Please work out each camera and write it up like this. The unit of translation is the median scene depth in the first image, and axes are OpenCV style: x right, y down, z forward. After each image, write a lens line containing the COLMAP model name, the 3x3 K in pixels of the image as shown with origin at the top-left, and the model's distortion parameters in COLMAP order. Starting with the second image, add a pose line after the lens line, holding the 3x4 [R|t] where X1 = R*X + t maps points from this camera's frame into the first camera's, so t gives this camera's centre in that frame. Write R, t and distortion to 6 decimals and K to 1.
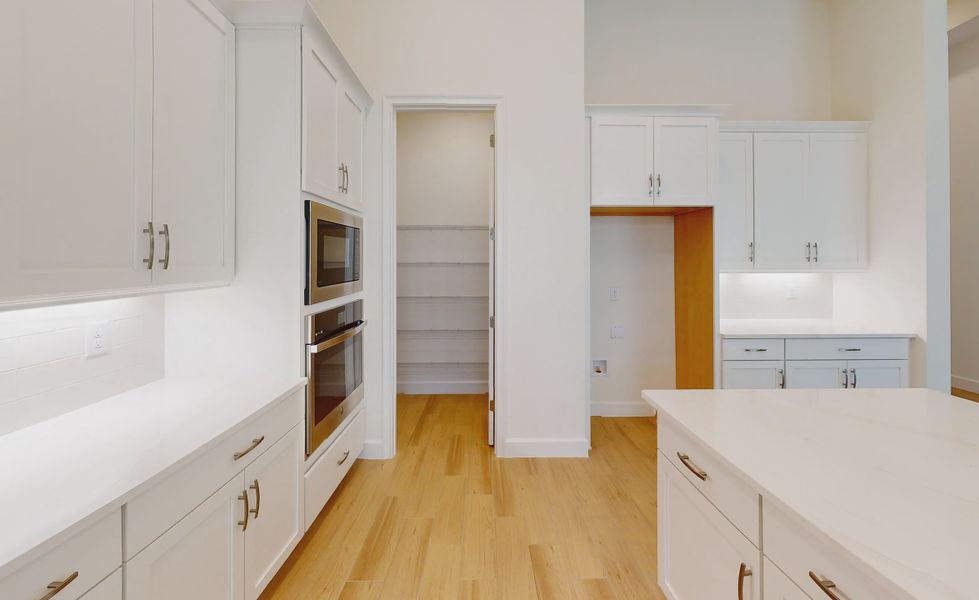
lens RADIAL K [[374.6, 0, 485.8], [0, 374.6, 299.4], [0, 0, 1]] dist [0.000025, -0.000109]
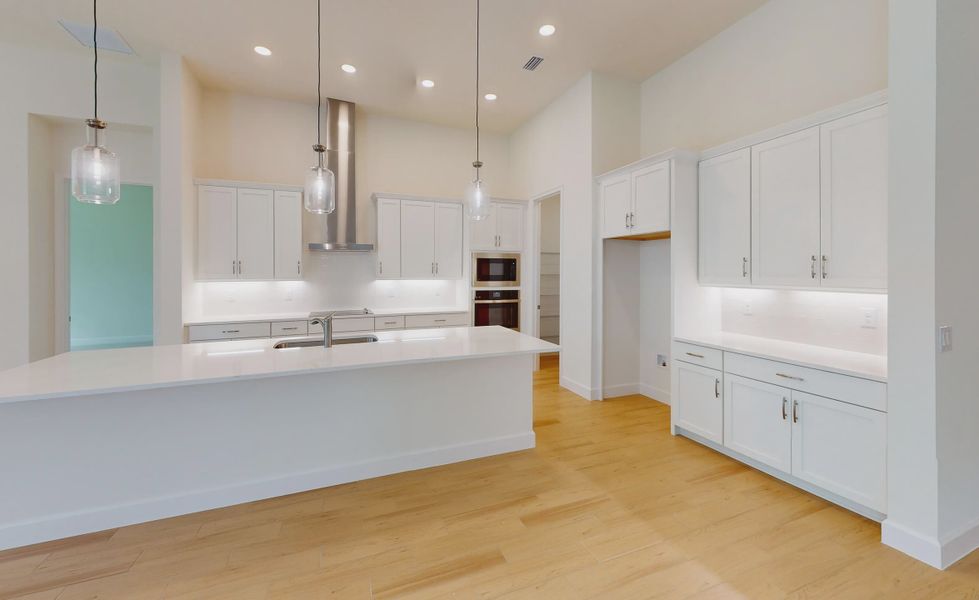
lens RADIAL K [[374.6, 0, 485.8], [0, 374.6, 299.4], [0, 0, 1]] dist [0.000025, -0.000109]
pose [[0.380613, 0.069838, -0.922094, 1.491563], [-0.108395, 0.993639, 0.030515, 0.004201], [0.918360, 0.088336, 0.385762, -0.013334]]
